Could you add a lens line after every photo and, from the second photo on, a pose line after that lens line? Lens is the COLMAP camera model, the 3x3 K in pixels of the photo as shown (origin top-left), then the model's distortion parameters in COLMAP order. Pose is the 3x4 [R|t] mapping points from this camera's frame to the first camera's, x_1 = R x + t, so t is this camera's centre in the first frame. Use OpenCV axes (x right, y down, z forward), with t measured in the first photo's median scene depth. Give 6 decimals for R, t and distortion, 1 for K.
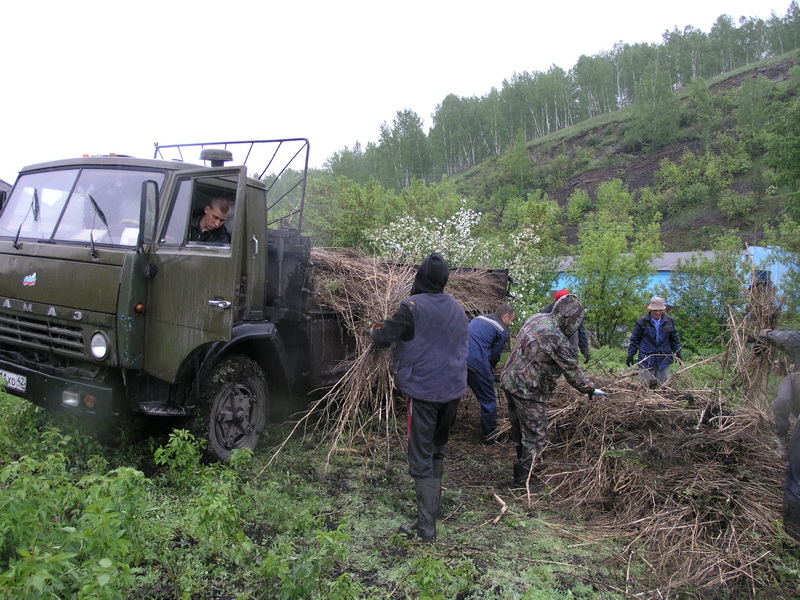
lens RADIAL K [[665.9, 0, 391.0], [0, 665.9, 298.8], [0, 0, 1]] dist [-0.119361, 0.095984]
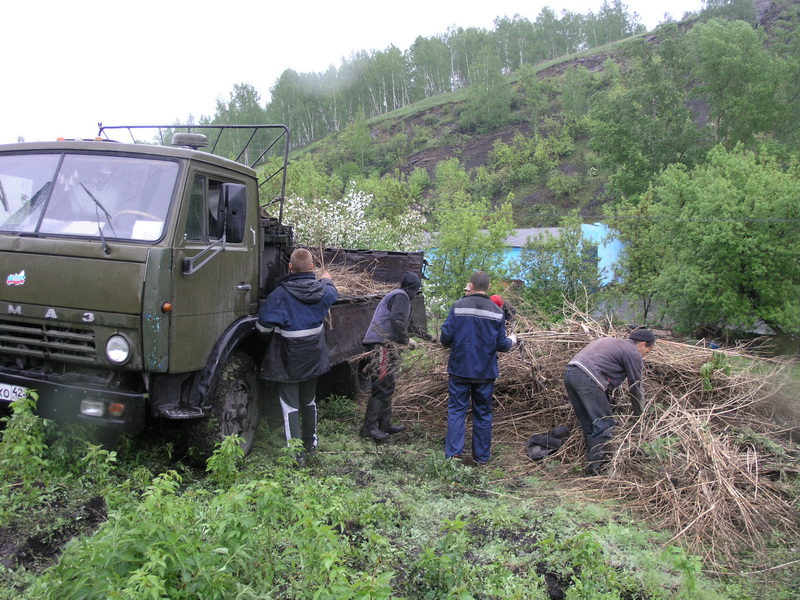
lens RADIAL K [[665.9, 0, 391.0], [0, 665.9, 298.8], [0, 0, 1]] dist [-0.119361, 0.095984]
pose [[0.969449, -0.026890, 0.243815, -0.015198], [0.018242, 0.999124, 0.037662, -0.001407], [-0.244614, -0.032063, 0.969090, 0.000413]]
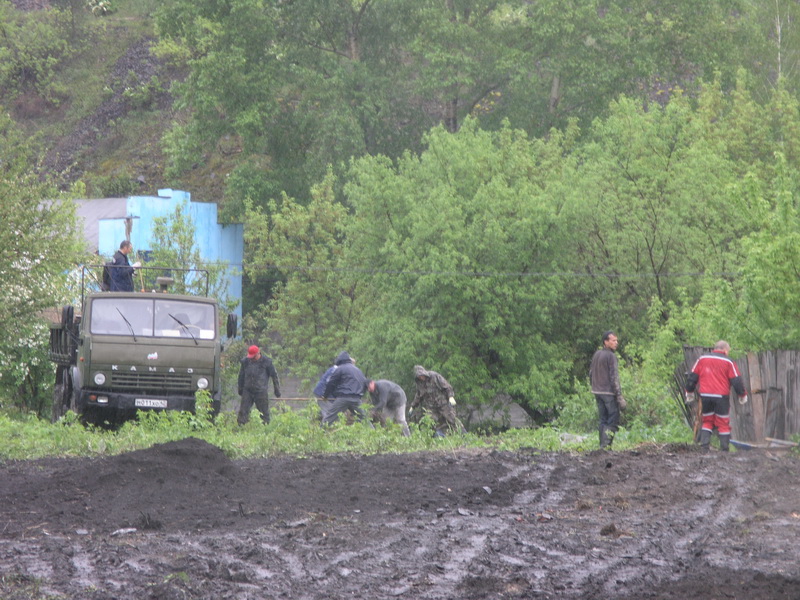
lens RADIAL K [[3248.1, 0, 400.0], [0, 3248.1, 300.0], [0, 0, 1]] dist [0.209578, 0.995545]
pose [[0.774714, -0.038592, 0.631133, -0.365662], [0.040138, 0.999124, 0.011824, -0.016833], [-0.631037, 0.016173, 0.775585, -0.427121]]
